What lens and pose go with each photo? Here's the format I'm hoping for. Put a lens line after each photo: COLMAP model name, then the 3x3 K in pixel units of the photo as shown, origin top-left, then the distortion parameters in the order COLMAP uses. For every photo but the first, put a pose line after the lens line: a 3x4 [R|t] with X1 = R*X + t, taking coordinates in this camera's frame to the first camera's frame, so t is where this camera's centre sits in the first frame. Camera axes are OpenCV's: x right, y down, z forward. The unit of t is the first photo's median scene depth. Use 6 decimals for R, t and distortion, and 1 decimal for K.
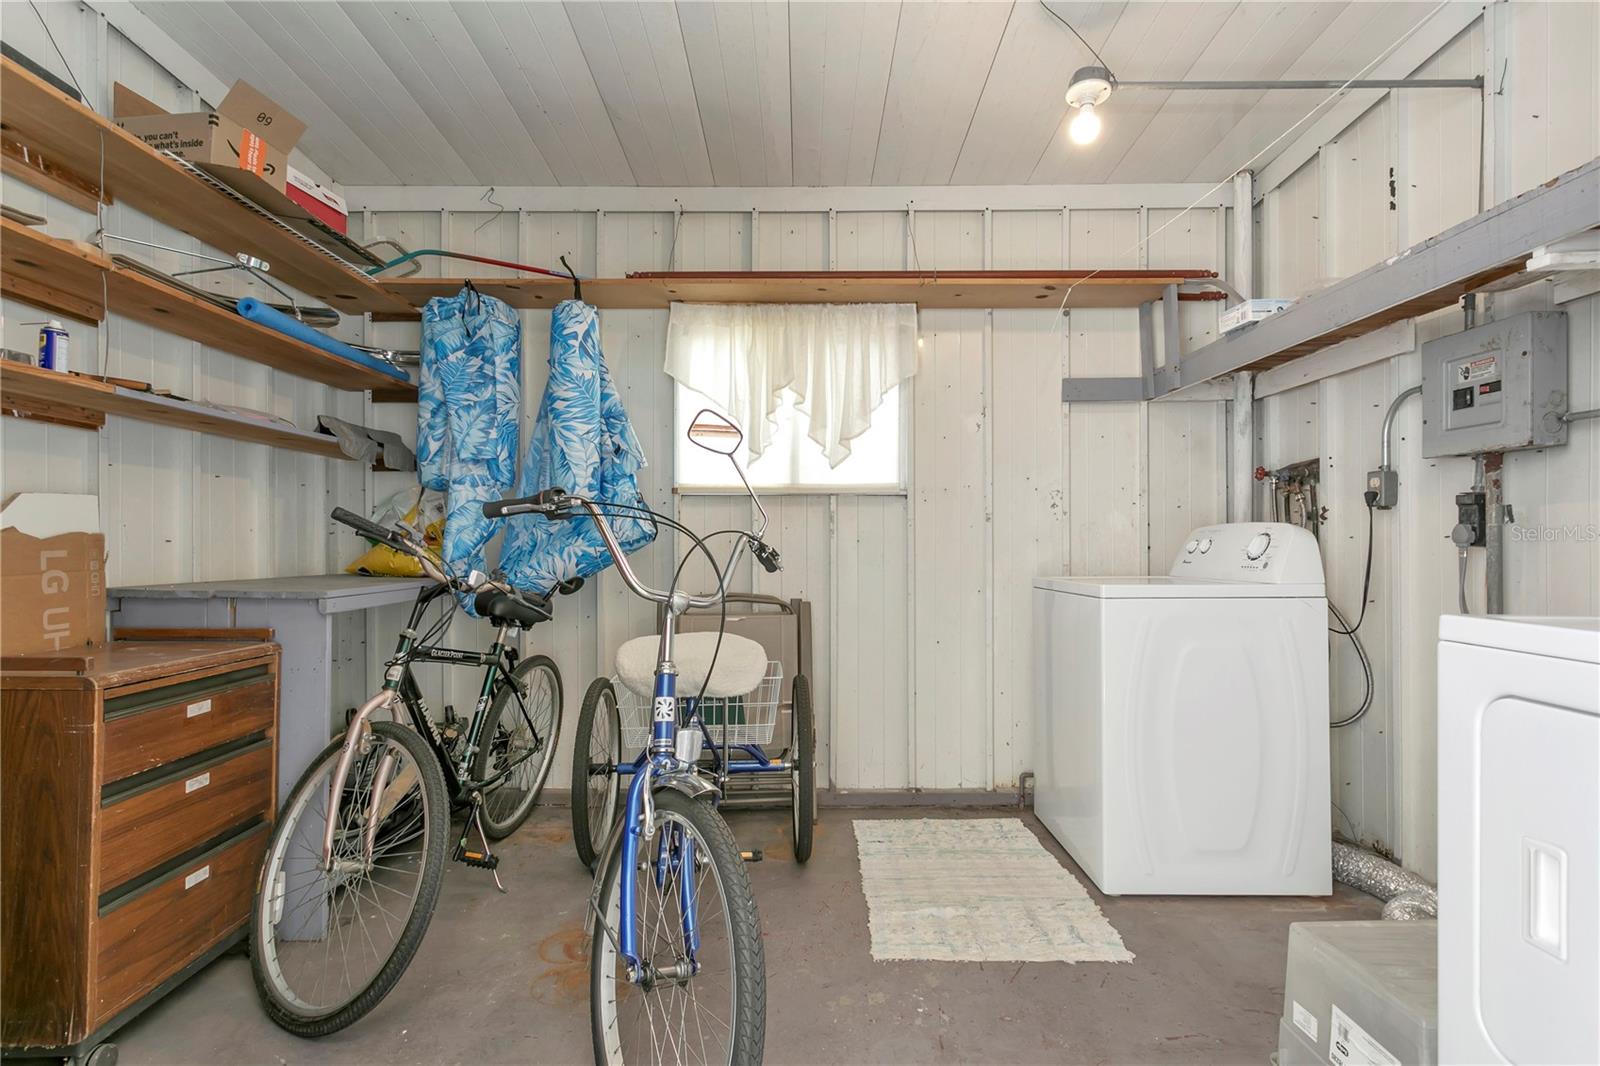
lens RADIAL K [[760.7, 0, 796.6], [0, 760.7, 539.1], [0, 0, 1]] dist [-0.002543, 0.003326]
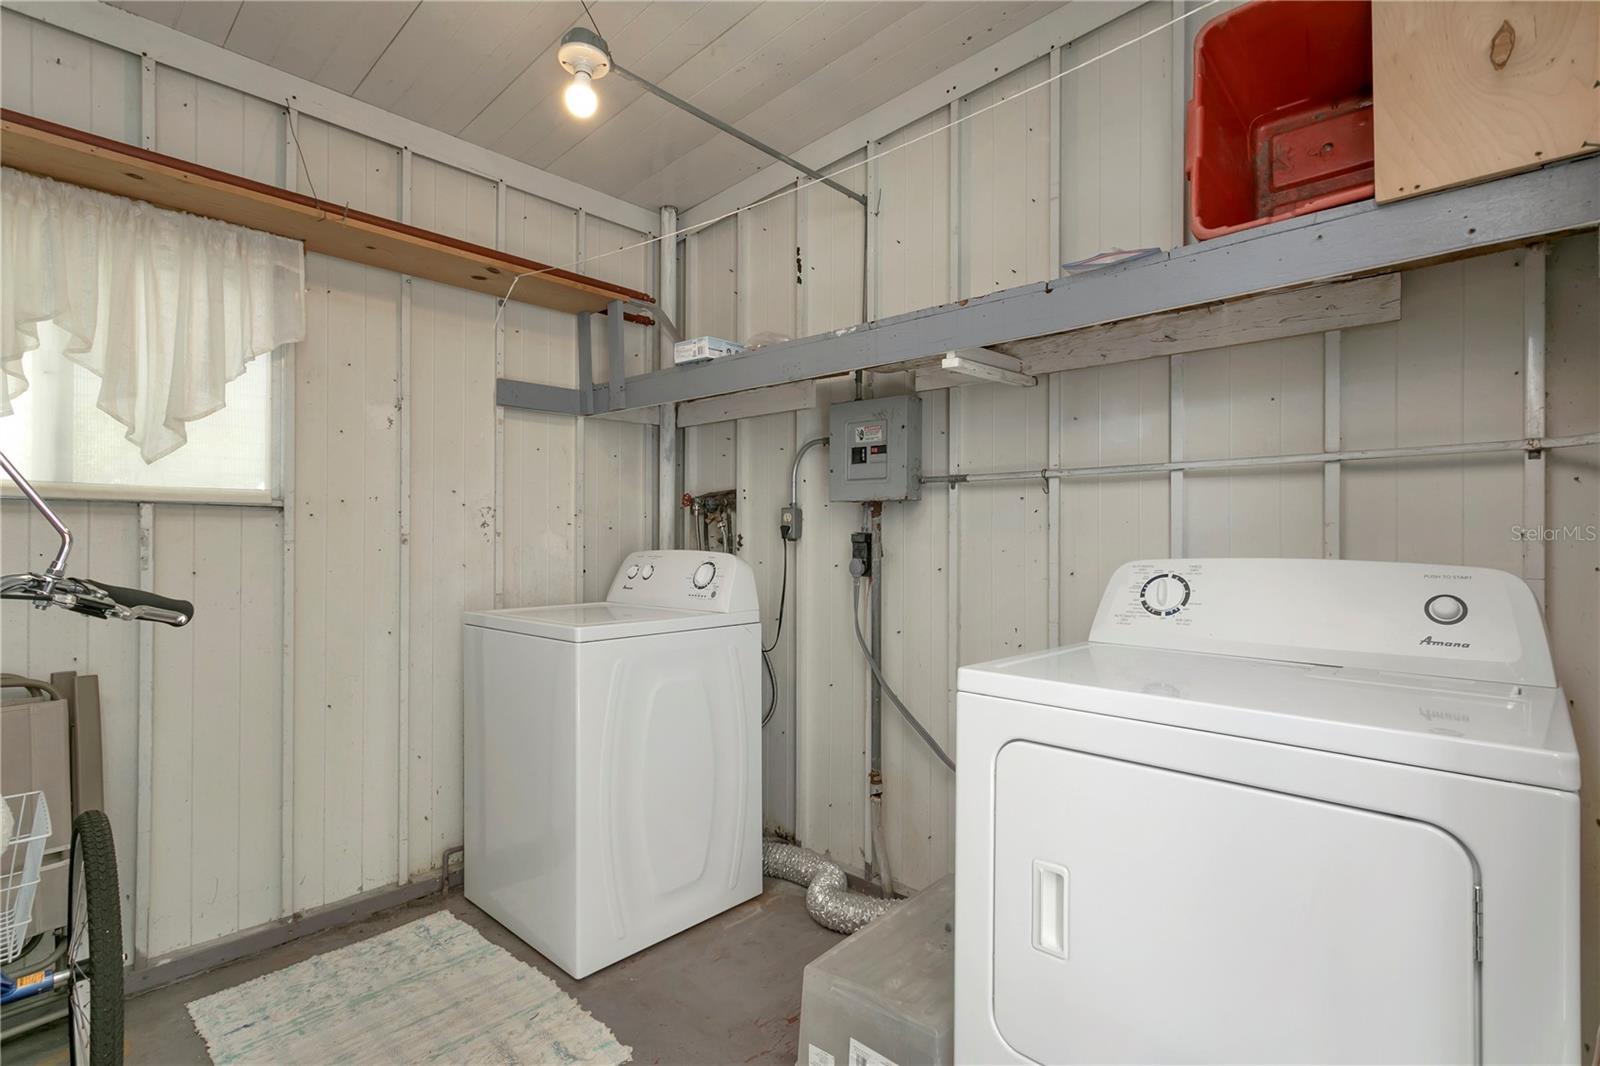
lens RADIAL K [[760.7, 0, 806.9], [0, 760.7, 534.9], [0, 0, 1]] dist [-0.002543, 0.003326]
pose [[0.670934, 0.006814, 0.741485, -0.058957], [-0.009874, 0.999951, -0.000255, -0.040681], [-0.741451, -0.007150, 0.670969, 0.175683]]
